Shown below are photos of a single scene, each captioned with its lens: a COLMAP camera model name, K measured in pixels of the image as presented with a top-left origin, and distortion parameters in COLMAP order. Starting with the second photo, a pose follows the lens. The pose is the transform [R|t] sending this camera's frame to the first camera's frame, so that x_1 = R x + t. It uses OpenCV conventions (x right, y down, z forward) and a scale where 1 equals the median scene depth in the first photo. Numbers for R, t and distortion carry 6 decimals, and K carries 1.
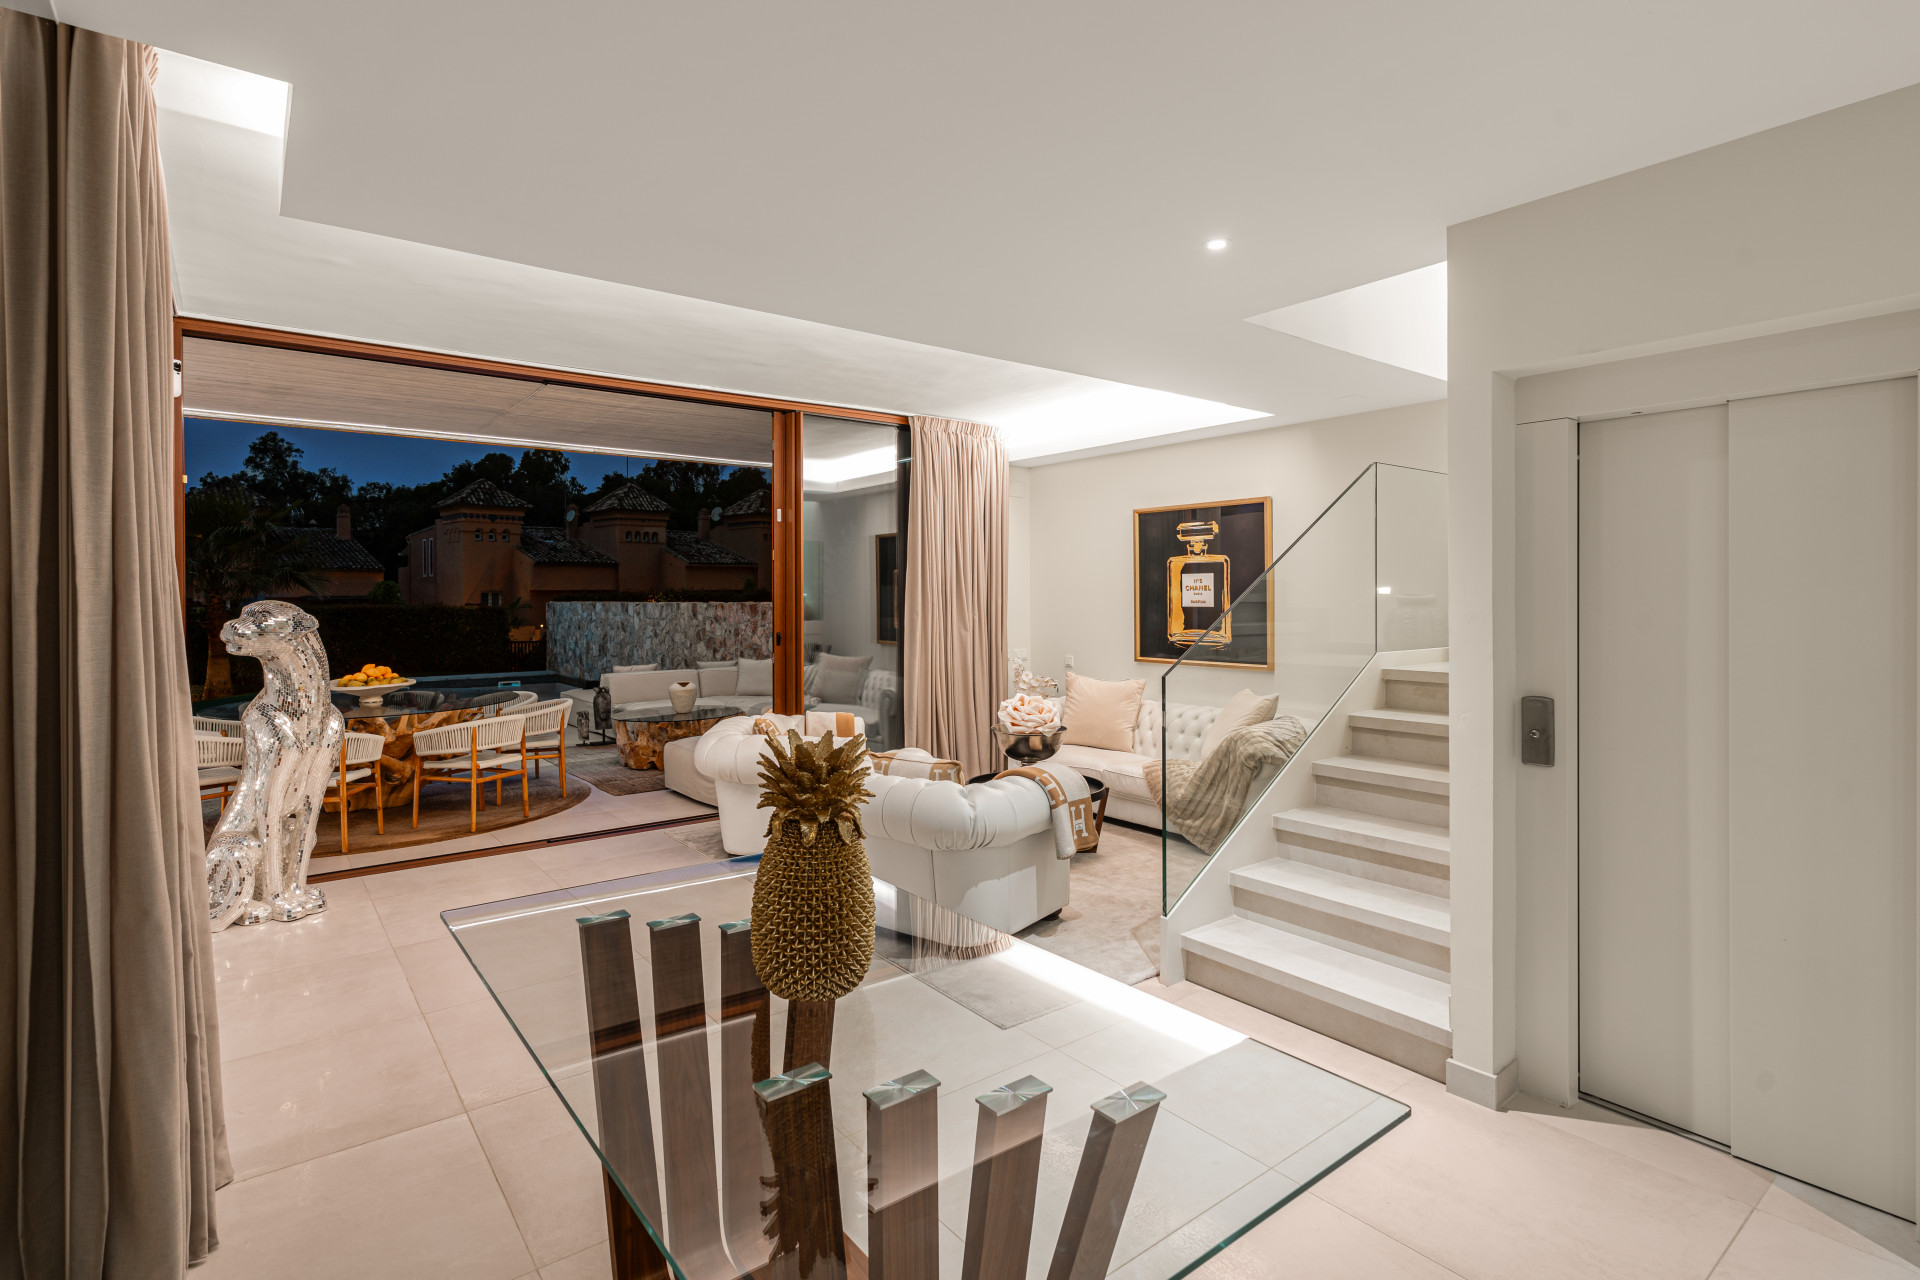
lens RADIAL K [[926.3, 0, 952.6], [0, 926.3, 601.9], [0, 0, 1]] dist [-0.000748, 0.000372]
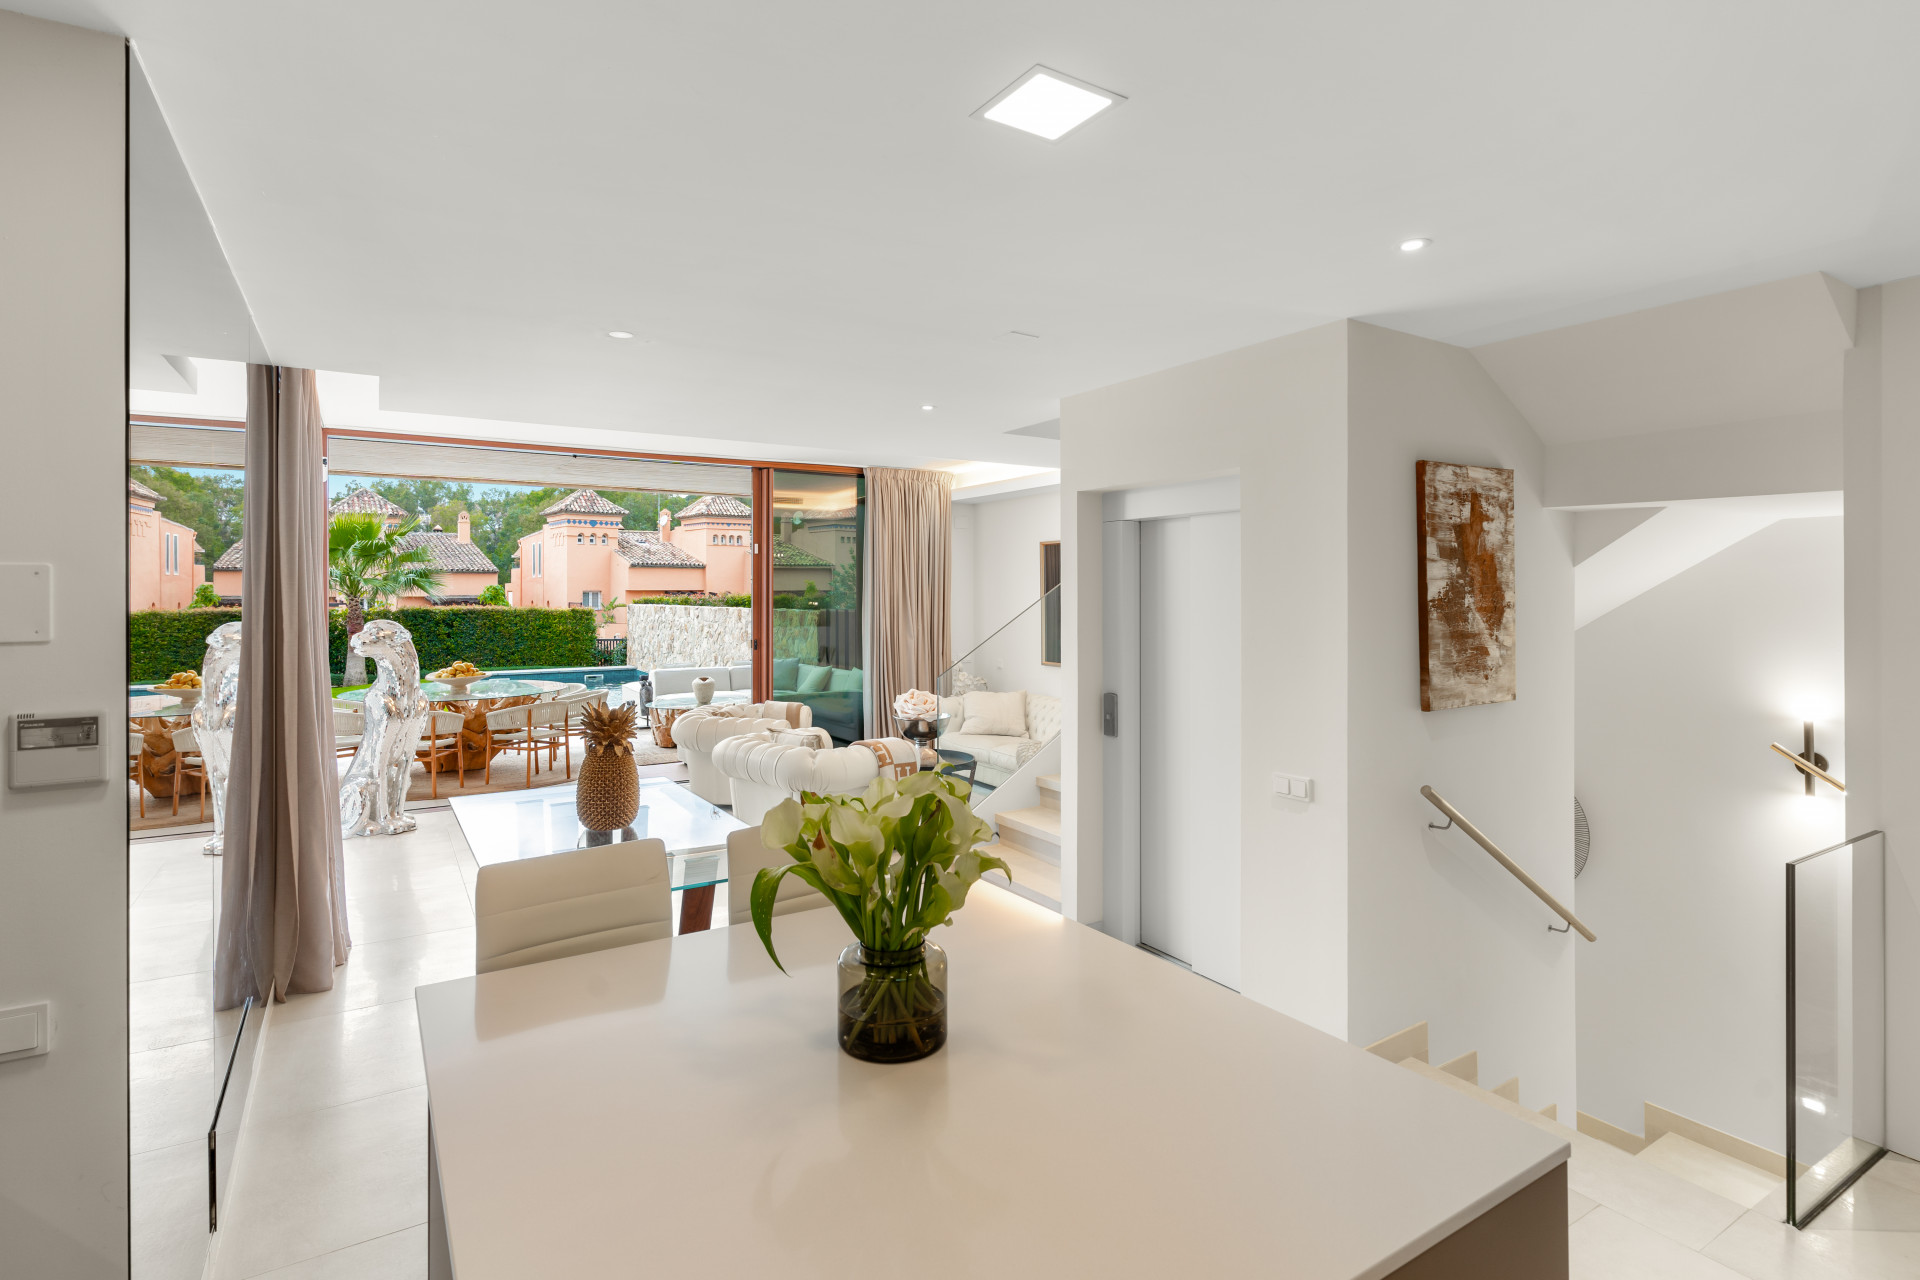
lens RADIAL K [[930.5, 0, 947.4], [0, 930.5, 596.9], [0, 0, 1]] dist [-0.001762, 0.000150]
pose [[0.994325, 0.003092, -0.106342, 0.191616], [-0.003362, 0.999992, -0.002353, -0.021601], [0.106334, 0.002697, 0.994327, -0.227885]]
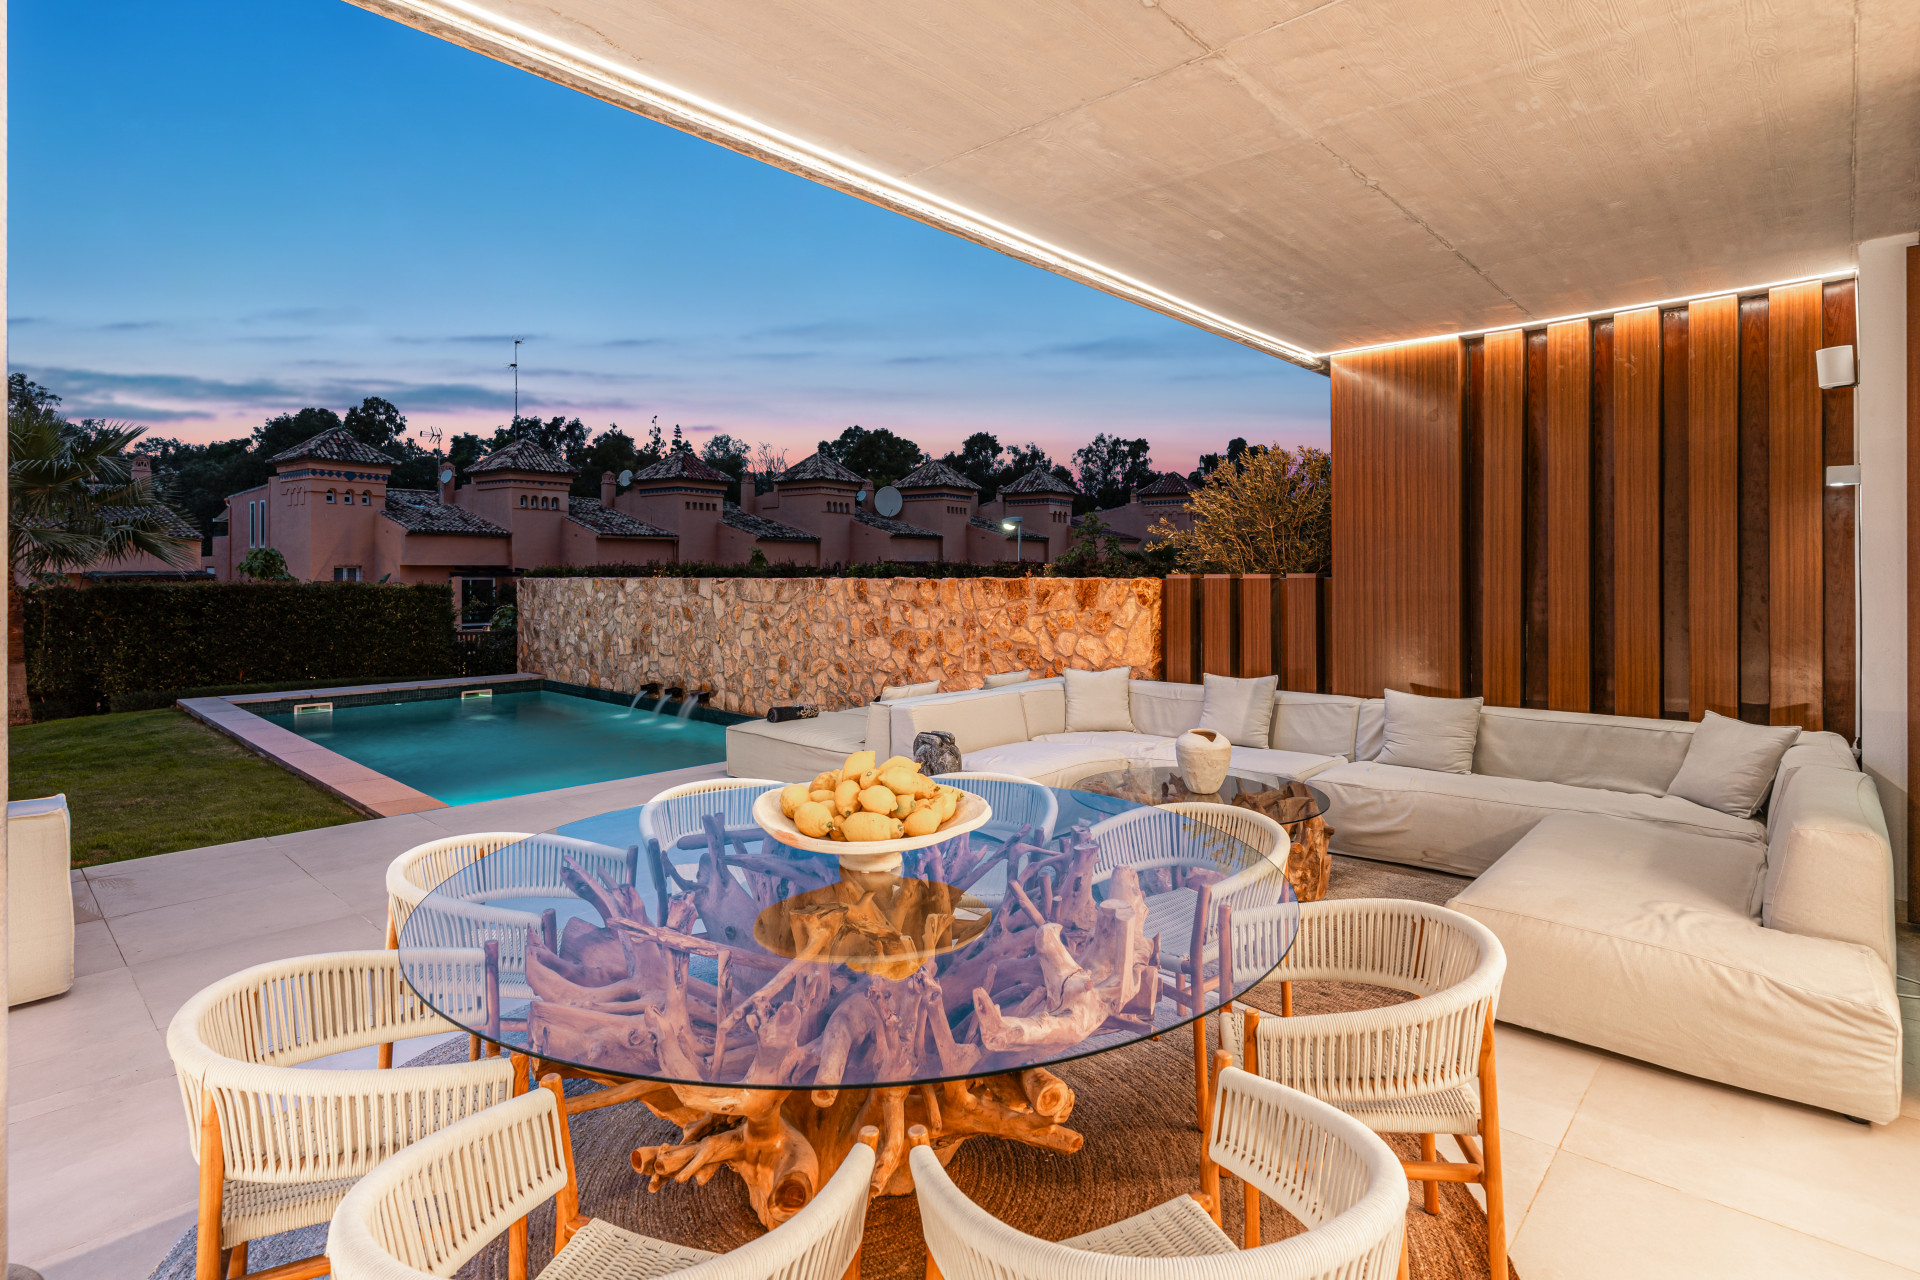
lens RADIAL K [[942.1, 0, 957.1], [0, 942.1, 579.6], [0, 0, 1]] dist [0.004576, 0.001171]
pose [[0.988052, 0.002575, 0.154102, -0.602175], [-0.002269, 0.999995, -0.002159, 0.005270], [-0.154107, 0.001784, 0.988053, 0.610351]]
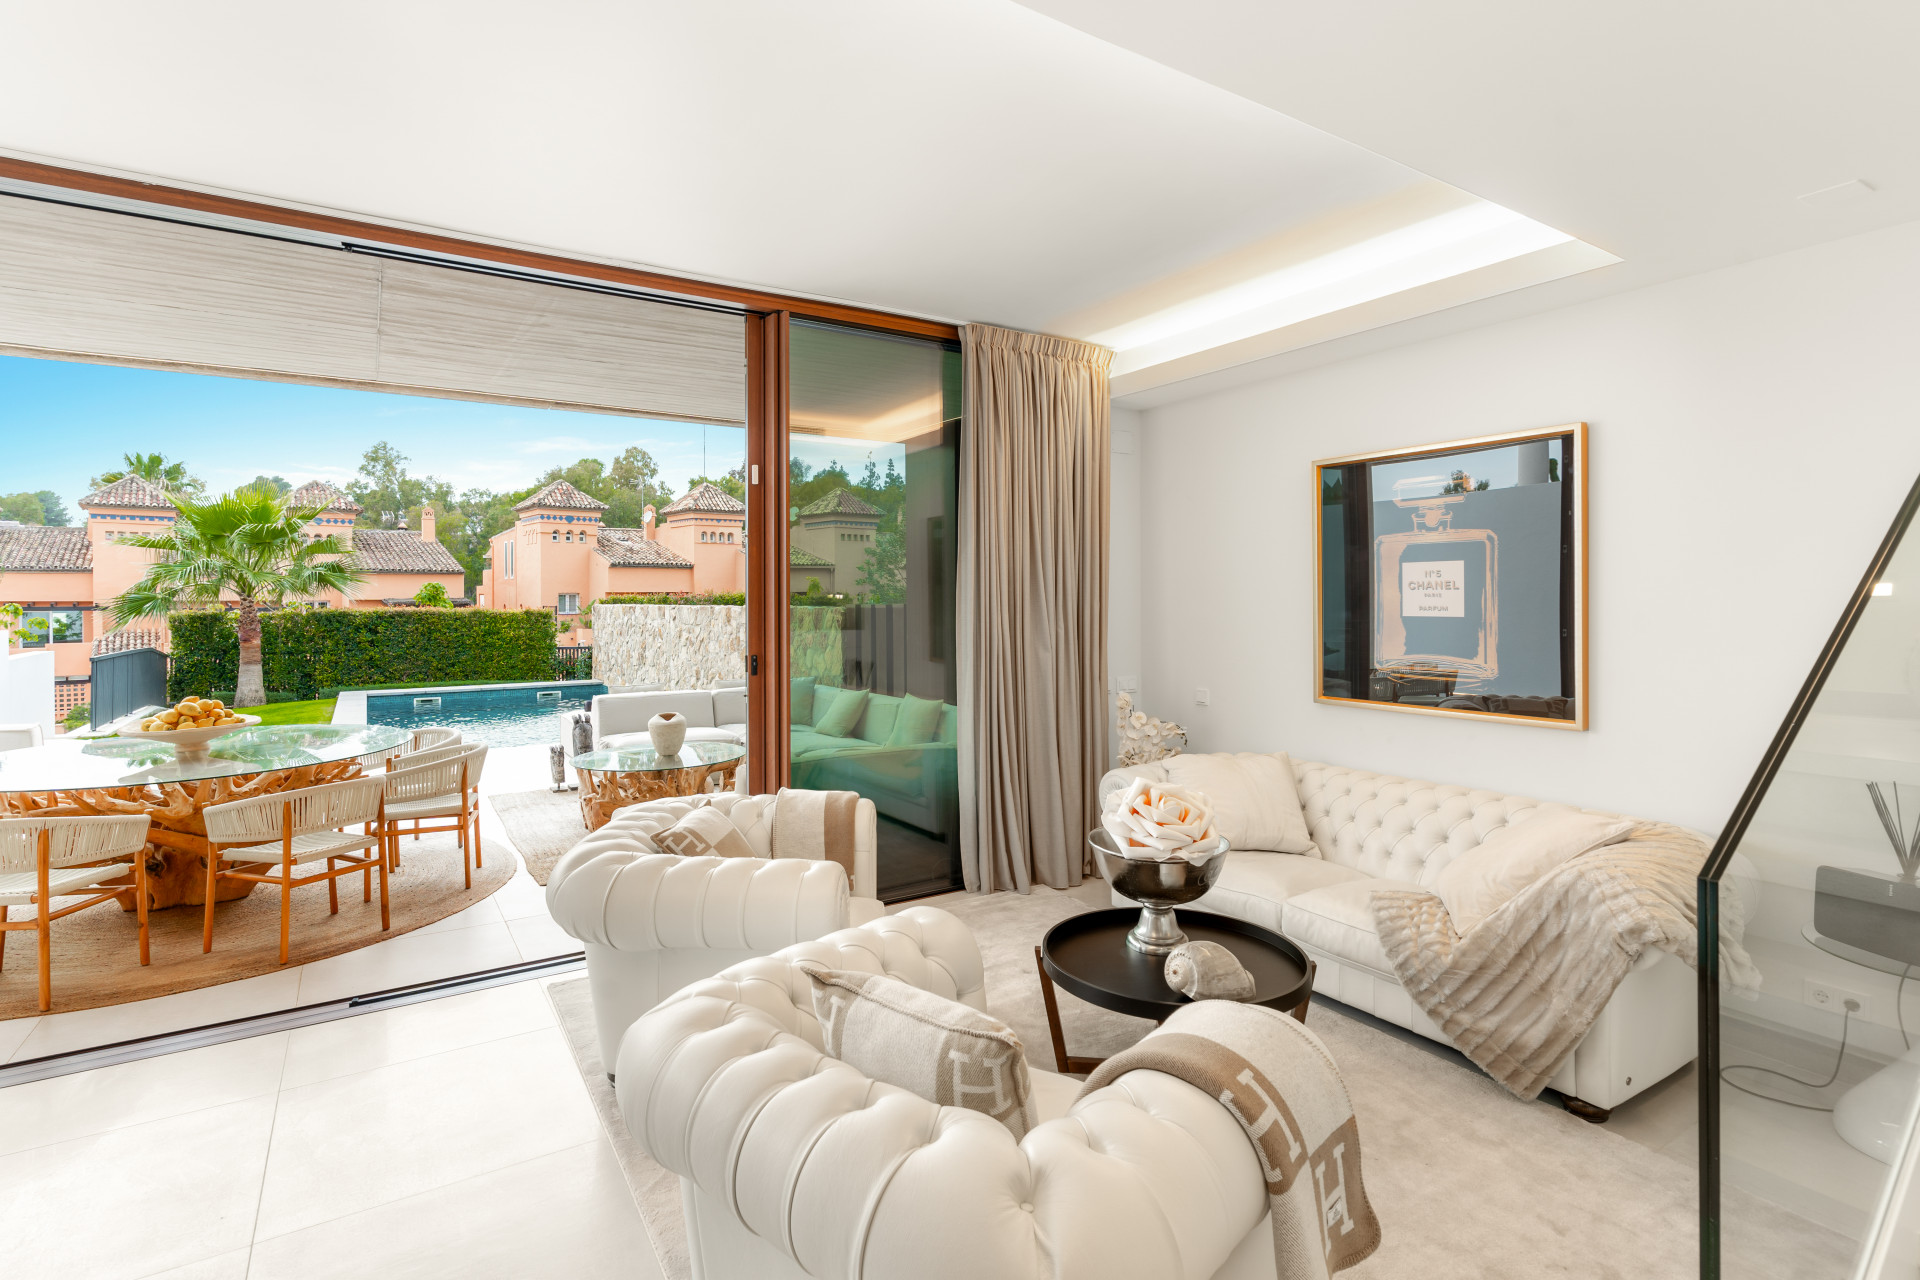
lens RADIAL K [[926.3, 0, 952.6], [0, 926.3, 601.9], [0, 0, 1]] dist [-0.000748, 0.000372]
pose [[0.995764, 0.000016, -0.091948, 0.008812], [-0.000199, 0.999998, -0.001987, -0.002768], [0.091948, 0.001997, 0.995762, 0.329432]]
